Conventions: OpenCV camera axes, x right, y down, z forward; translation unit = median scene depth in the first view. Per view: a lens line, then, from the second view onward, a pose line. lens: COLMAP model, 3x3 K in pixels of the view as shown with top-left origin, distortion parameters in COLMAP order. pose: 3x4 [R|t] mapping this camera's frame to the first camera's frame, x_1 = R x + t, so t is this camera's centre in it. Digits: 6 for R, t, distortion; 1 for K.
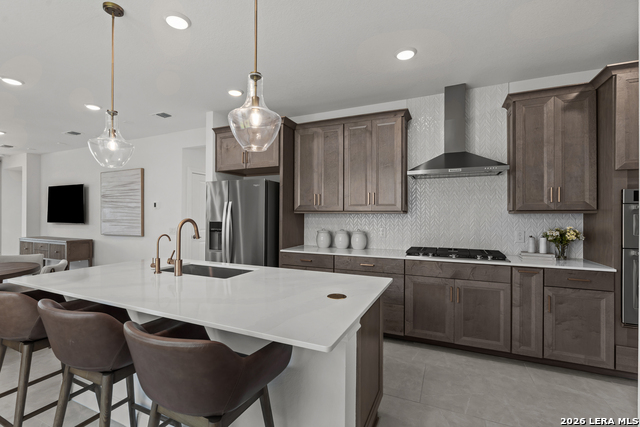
lens RADIAL K [[295.1, 0, 315.3], [0, 295.1, 213.5], [0, 0, 1]] dist [-0.010738, 0.004349]
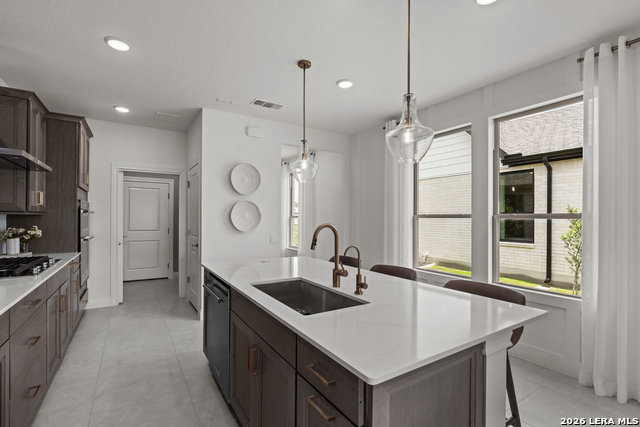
lens RADIAL K [[295.1, 0, 313.7], [0, 295.1, 217.2], [0, 0, 1]] dist [-0.010738, 0.004349]
pose [[-0.836903, -0.008743, 0.547281, -0.347600], [-0.014408, 0.999878, -0.006059, 0.000846], [-0.547161, -0.012956, -0.836927, 0.692754]]
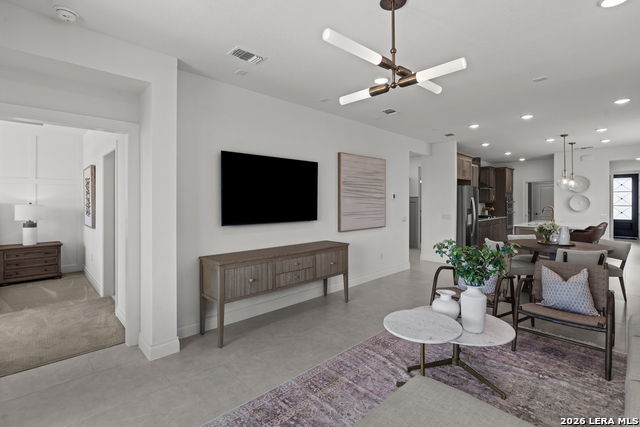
lens RADIAL K [[295.1, 0, 321.1], [0, 295.1, 202.0], [0, 0, 1]] dist [-0.010738, 0.004349]
pose [[0.359373, -0.007513, 0.933164, -1.630675], [-0.006318, 0.999925, 0.010483, -0.017120], [-0.933173, -0.009663, 0.359298, 0.839260]]
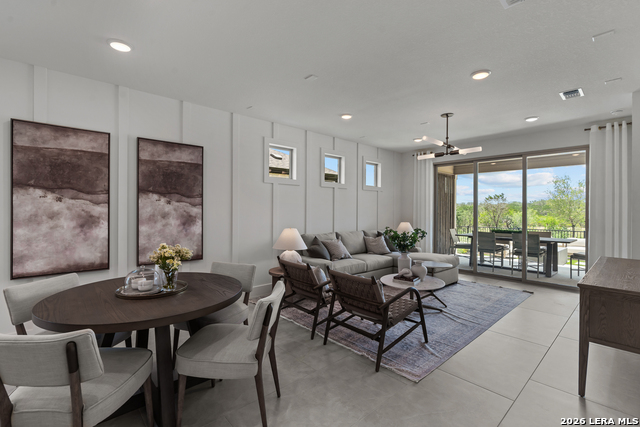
lens RADIAL K [[295.1, 0, 319.0], [0, 295.1, 213.2], [0, 0, 1]] dist [-0.010738, 0.004349]
pose [[-0.384728, 0.005307, -0.923015, -0.382388], [-0.001745, 0.999978, 0.006477, 0.000059], [0.923028, 0.004103, -0.384710, 0.872972]]
